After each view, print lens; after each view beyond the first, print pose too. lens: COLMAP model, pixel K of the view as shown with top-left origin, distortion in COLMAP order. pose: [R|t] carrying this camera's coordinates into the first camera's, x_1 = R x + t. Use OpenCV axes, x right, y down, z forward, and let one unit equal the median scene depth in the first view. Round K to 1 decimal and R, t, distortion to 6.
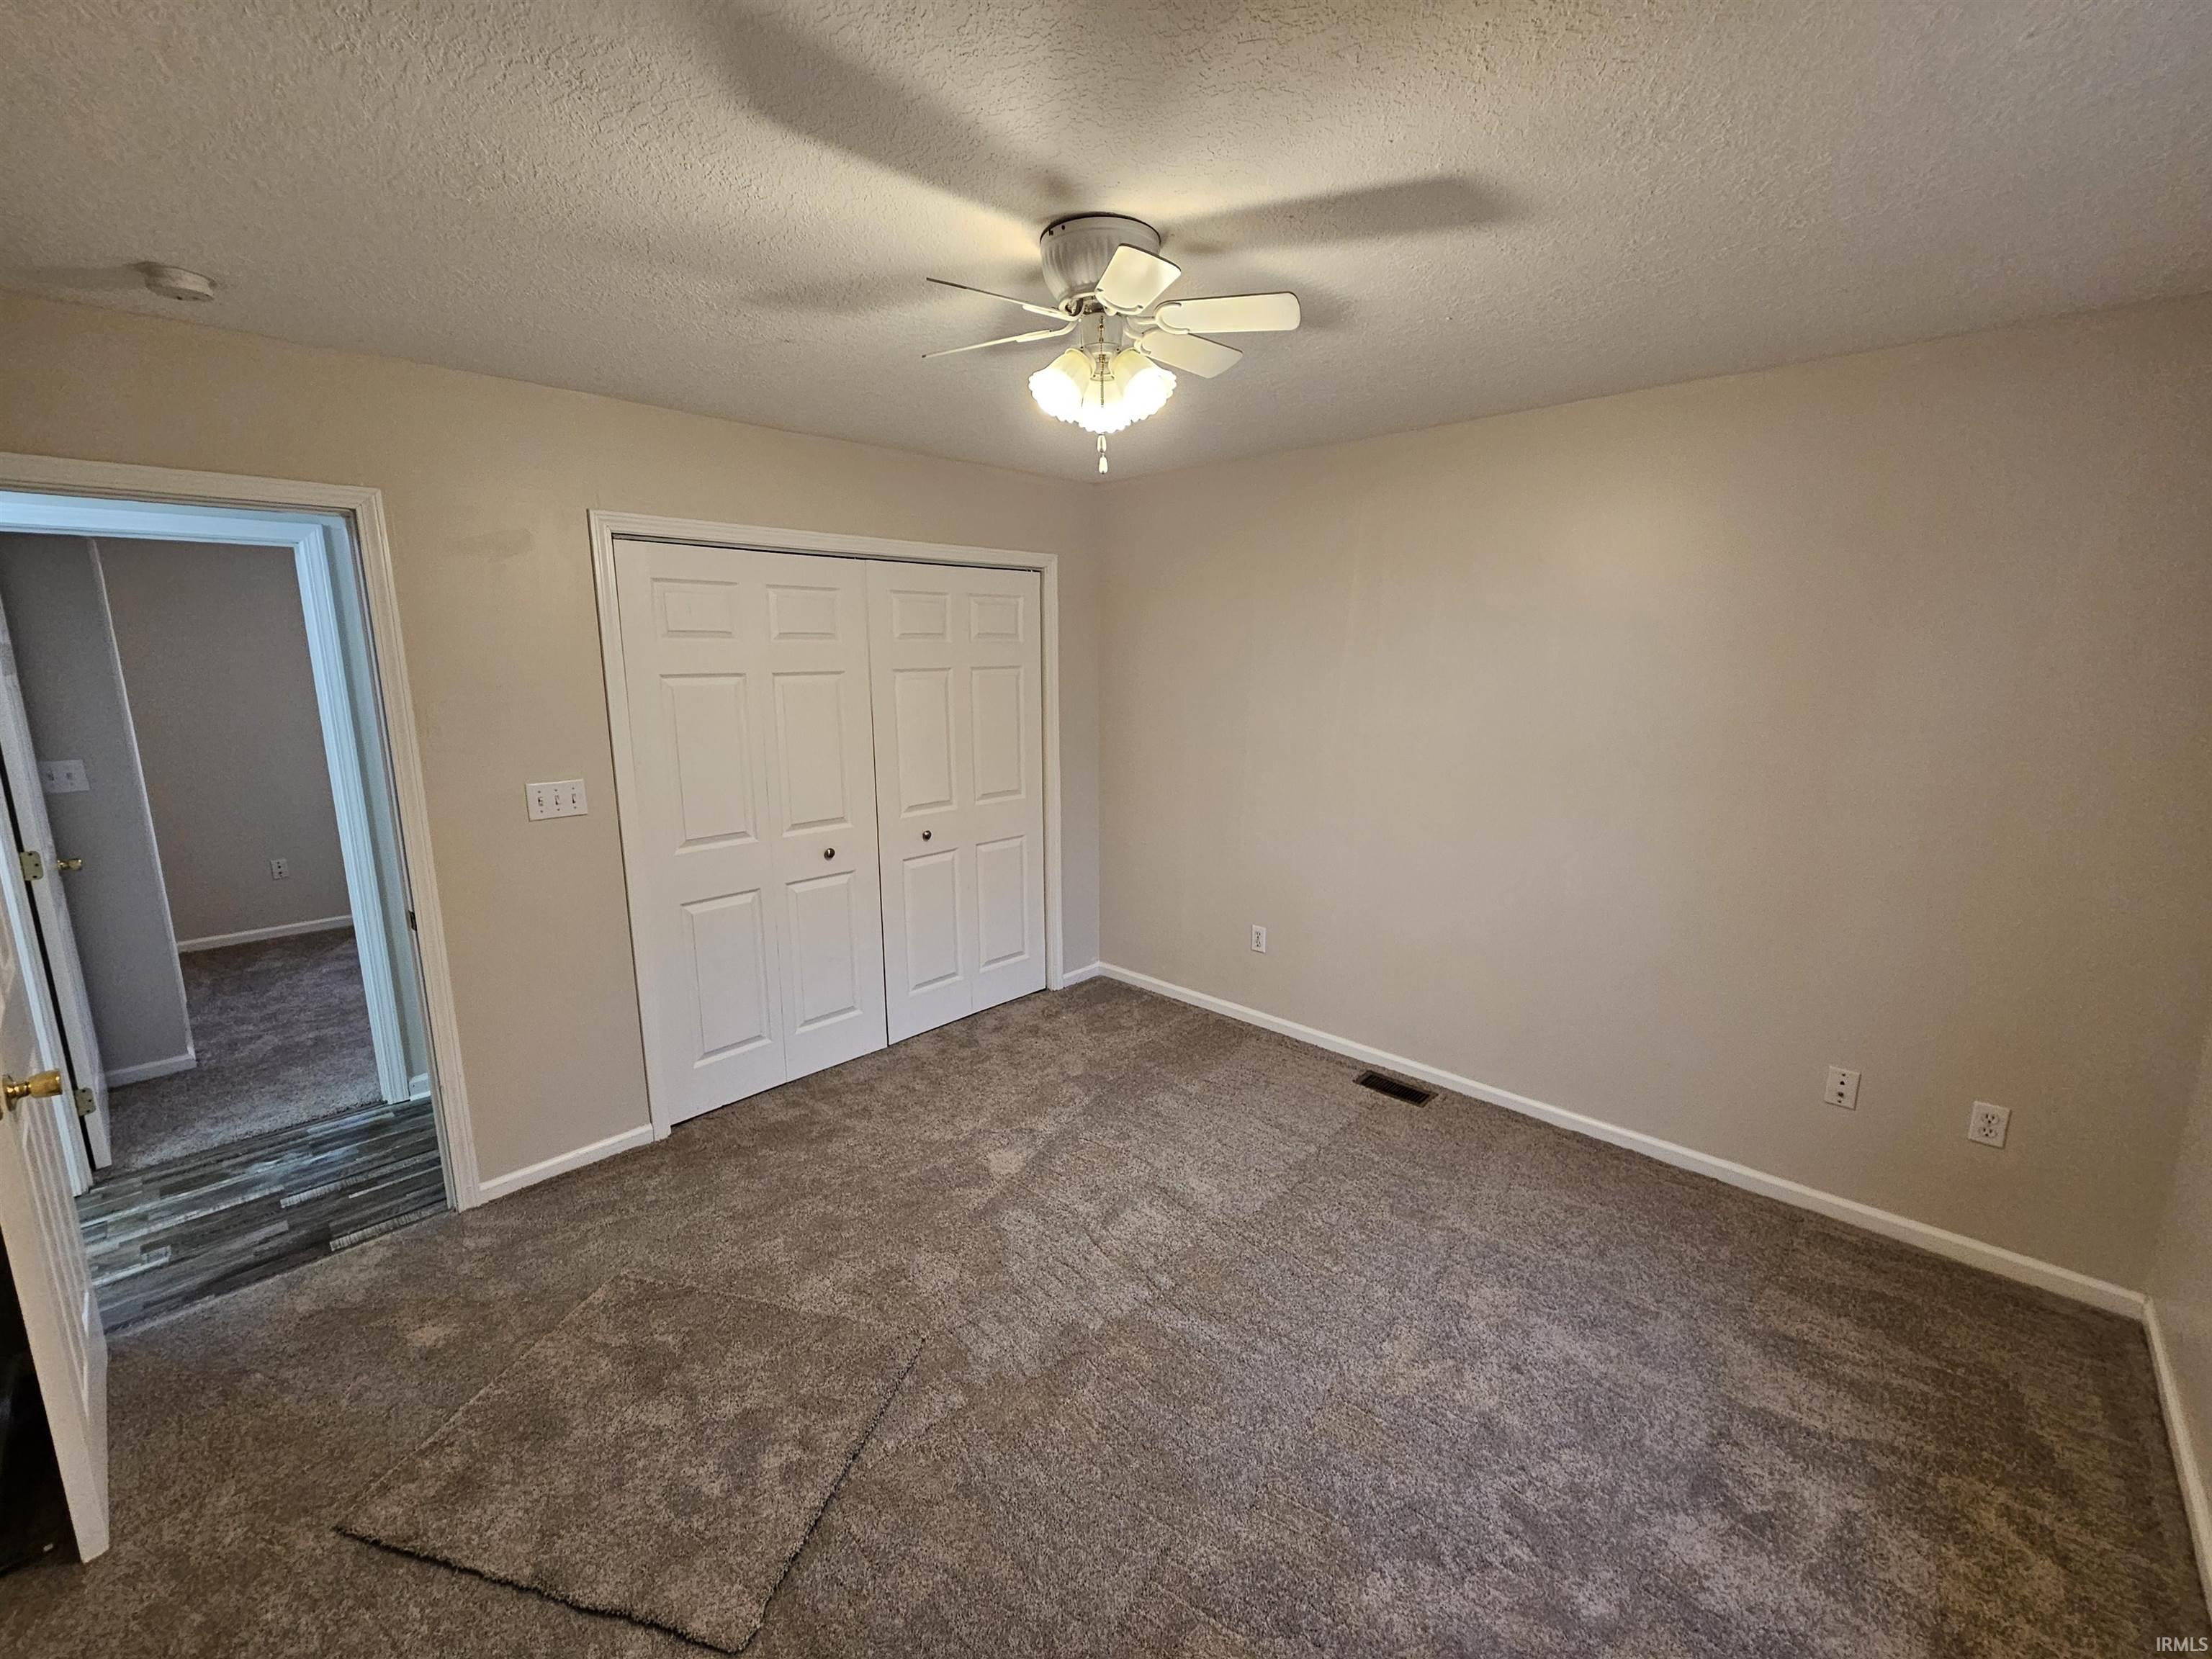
lens RADIAL K [[905.0, 0, 1120.4], [0, 905.0, 823.8], [0, 0, 1]] dist [-0.000177, -0.000168]
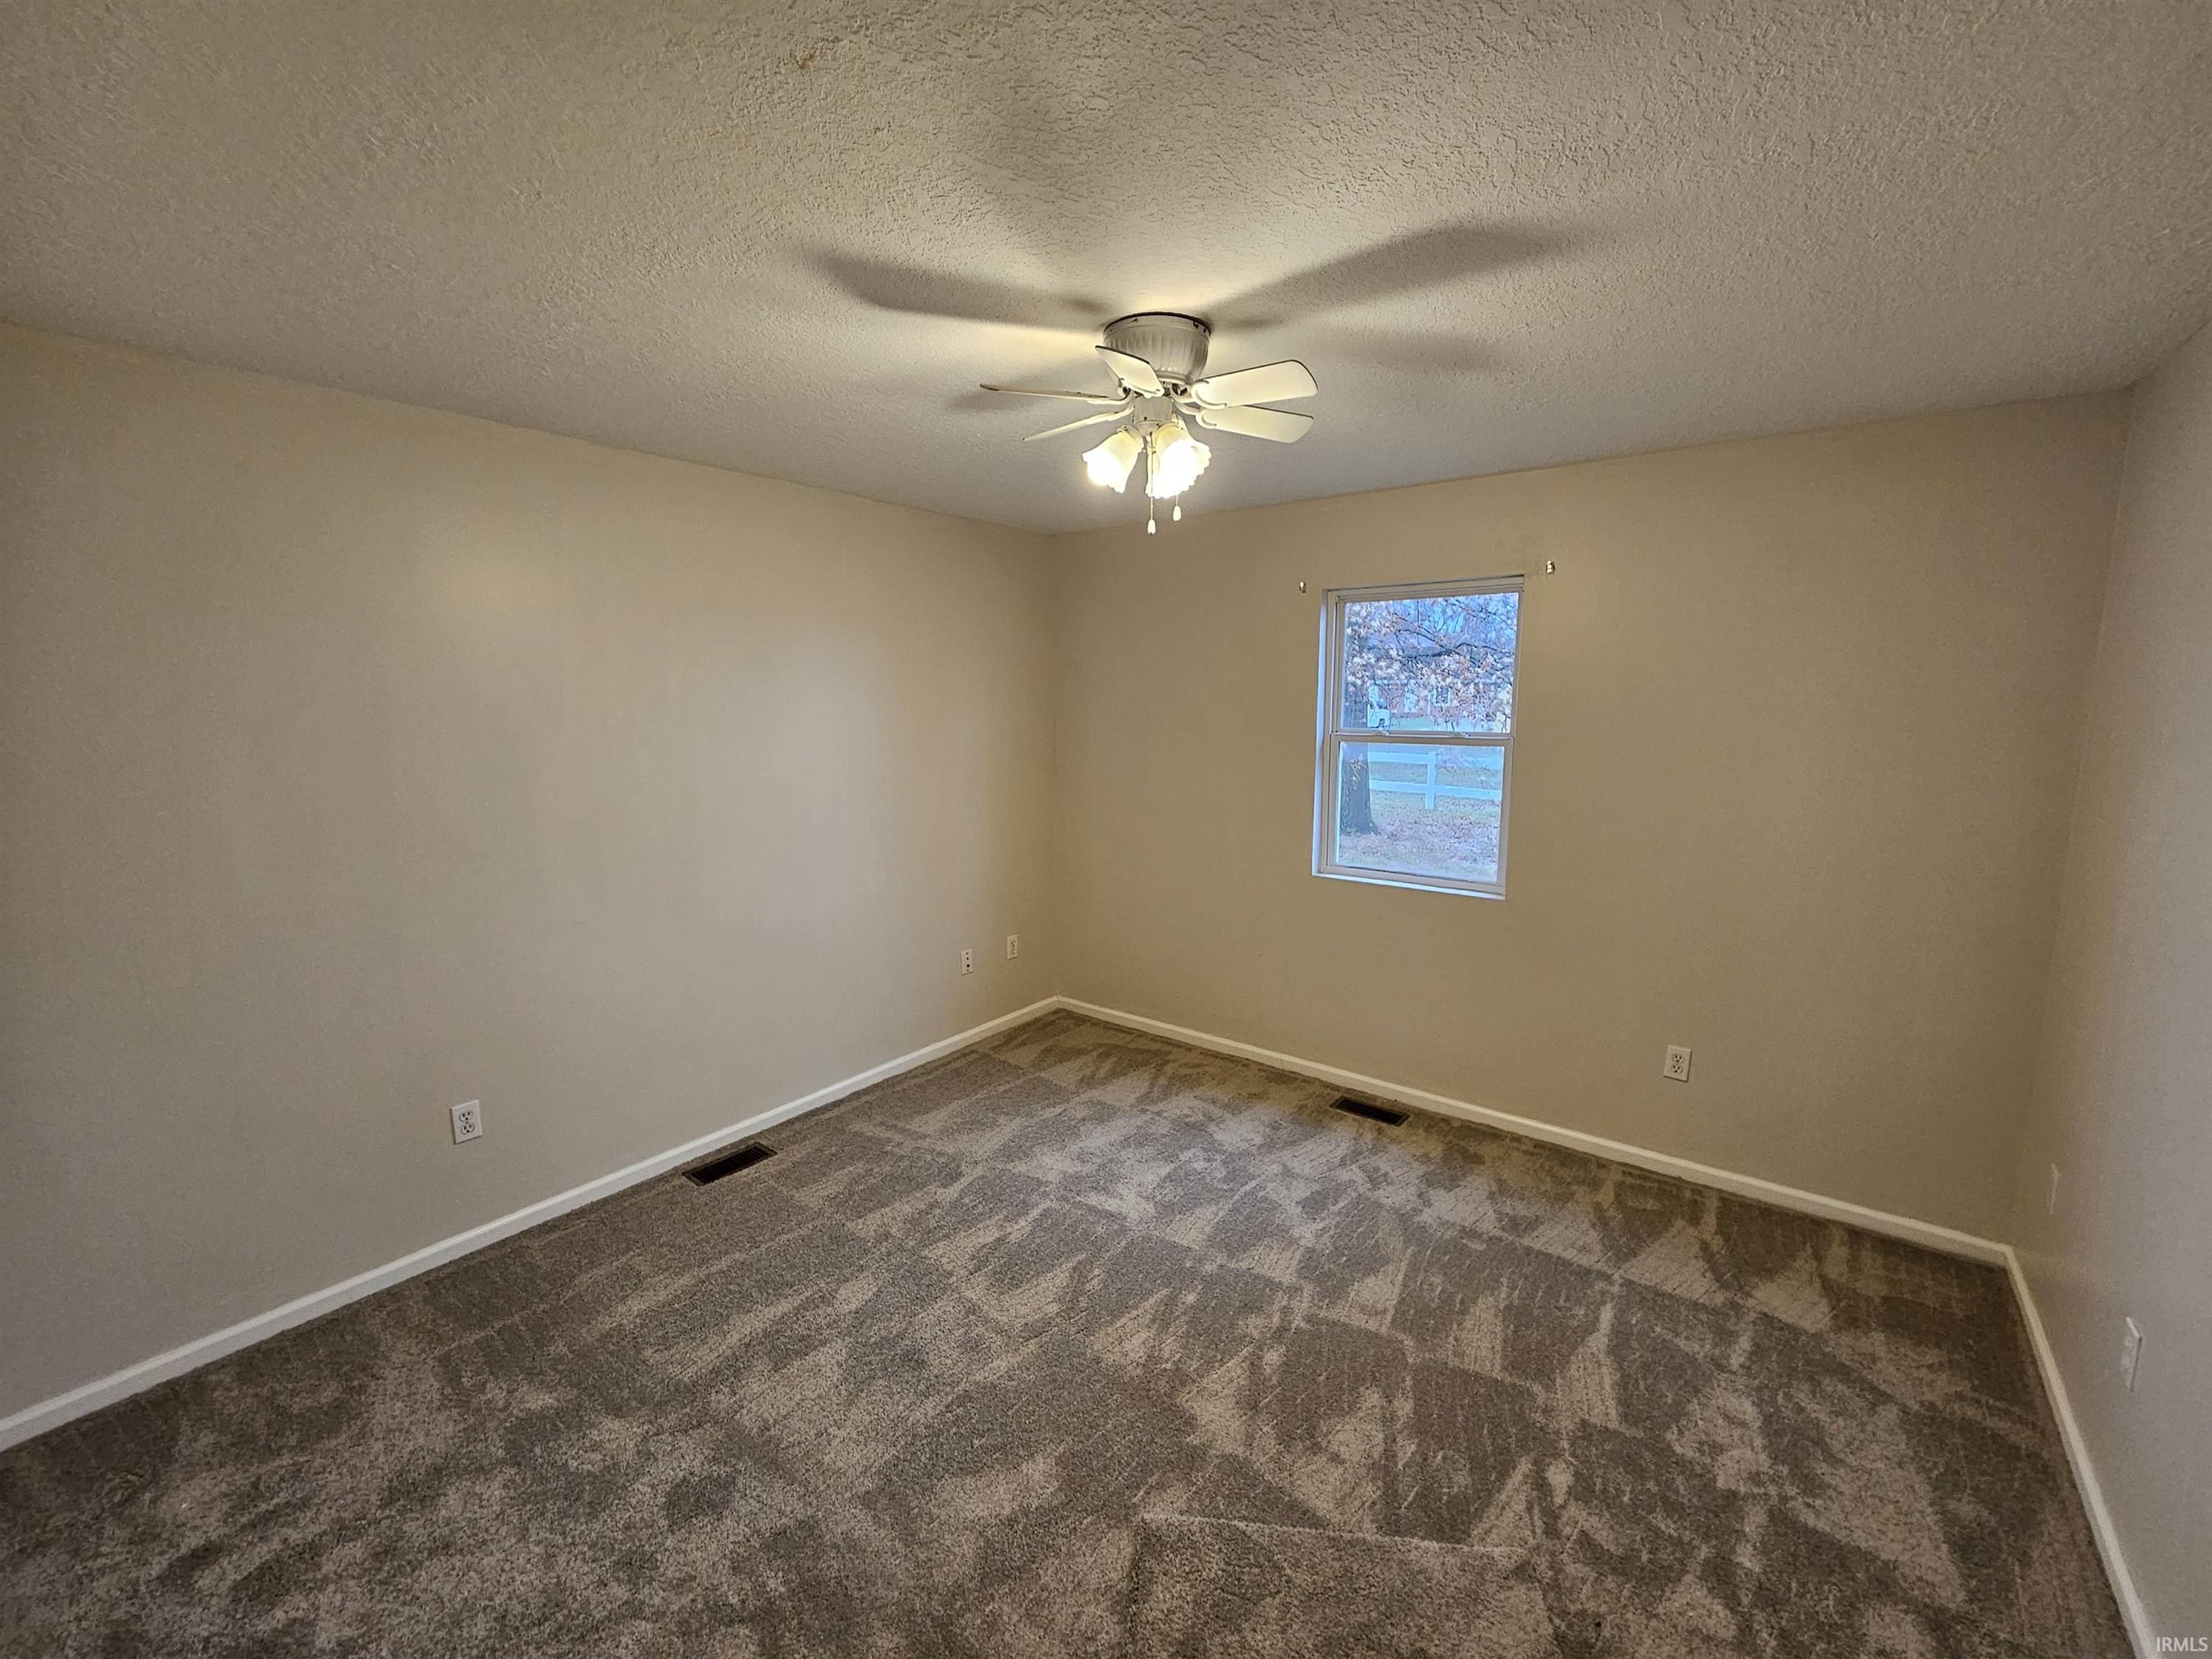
lens RADIAL K [[905.0, 0, 1120.3], [0, 905.0, 825.5], [0, 0, 1]] dist [-0.000177, -0.000168]
pose [[-0.101993, -0.144451, 0.984242, -0.769616], [0.187774, 0.968820, 0.161646, -0.150040], [-0.976902, 0.201302, -0.071689, 0.787238]]
